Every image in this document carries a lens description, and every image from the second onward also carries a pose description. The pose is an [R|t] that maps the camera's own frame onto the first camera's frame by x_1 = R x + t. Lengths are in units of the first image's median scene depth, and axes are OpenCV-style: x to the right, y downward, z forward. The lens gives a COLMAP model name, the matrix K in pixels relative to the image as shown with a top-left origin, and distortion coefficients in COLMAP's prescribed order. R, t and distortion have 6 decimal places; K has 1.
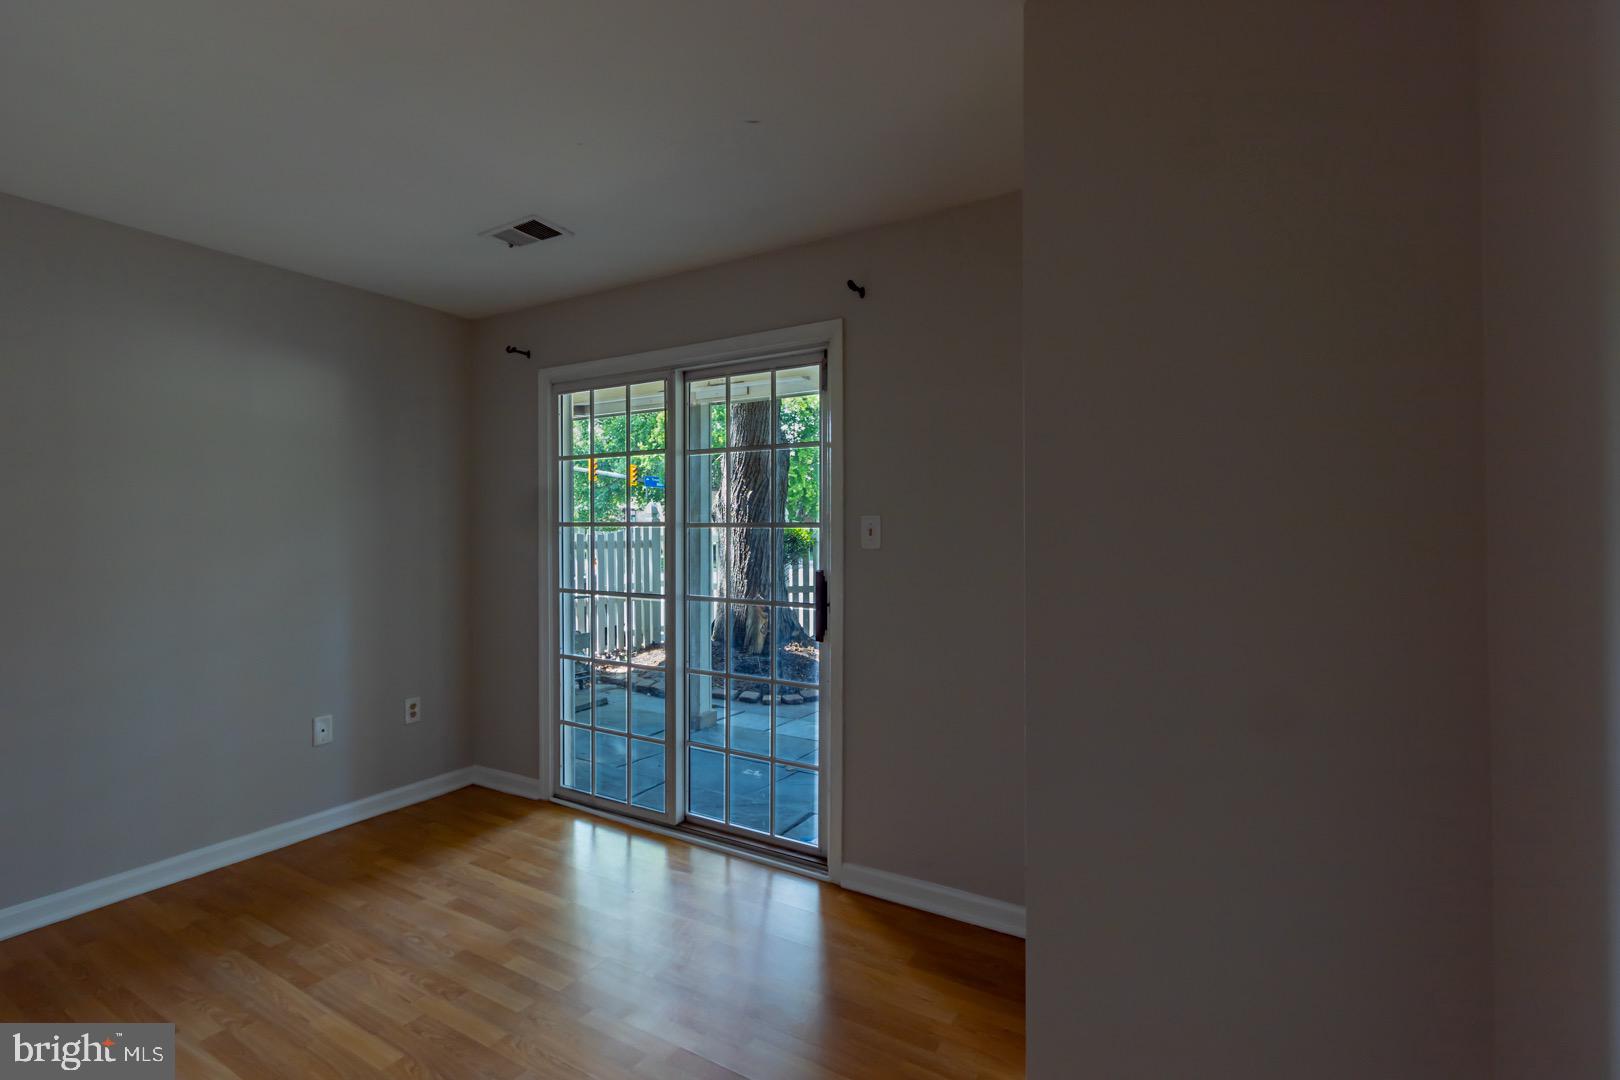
lens RADIAL K [[648.5, 0, 810.1], [0, 648.5, 544.7], [0, 0, 1]] dist [0.007067, 0.000270]
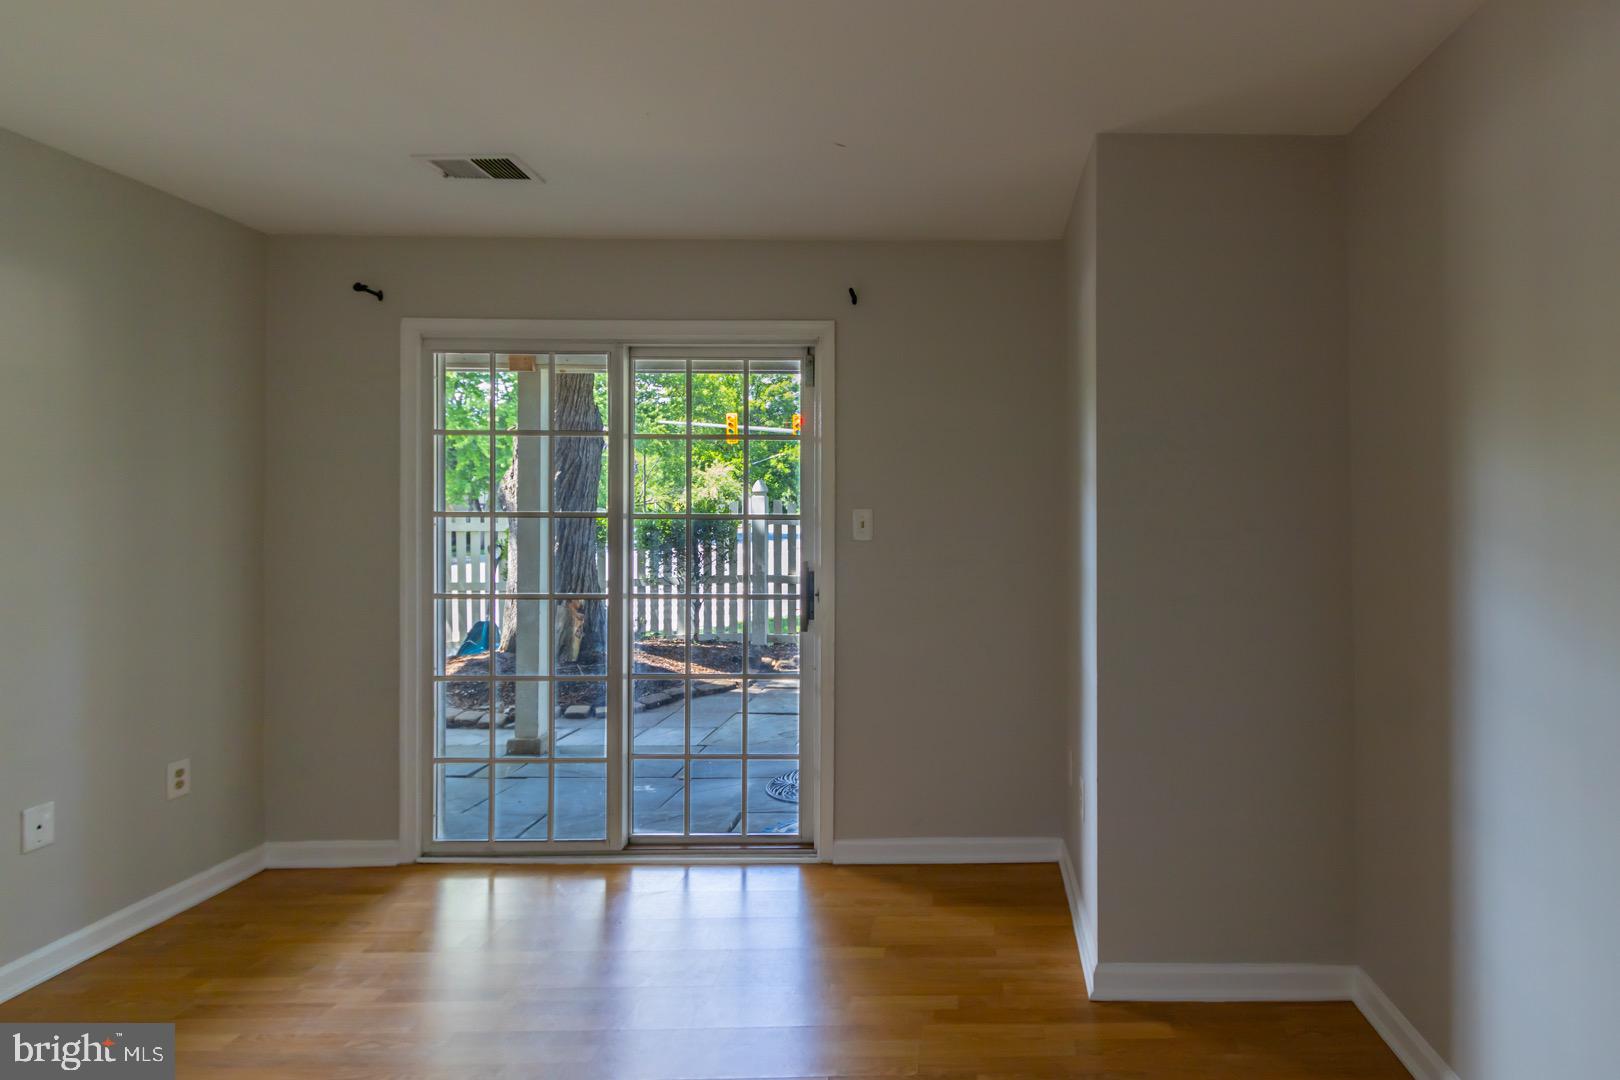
lens RADIAL K [[756.7, 0, 810.6], [0, 756.7, 529.2], [0, 0, 1]] dist [0.011688, -0.005852]
pose [[0.883240, -0.008923, 0.468836, -0.446634], [0.007952, 0.999960, 0.004052, -0.014174], [-0.468854, 0.000149, 0.883276, -0.049389]]
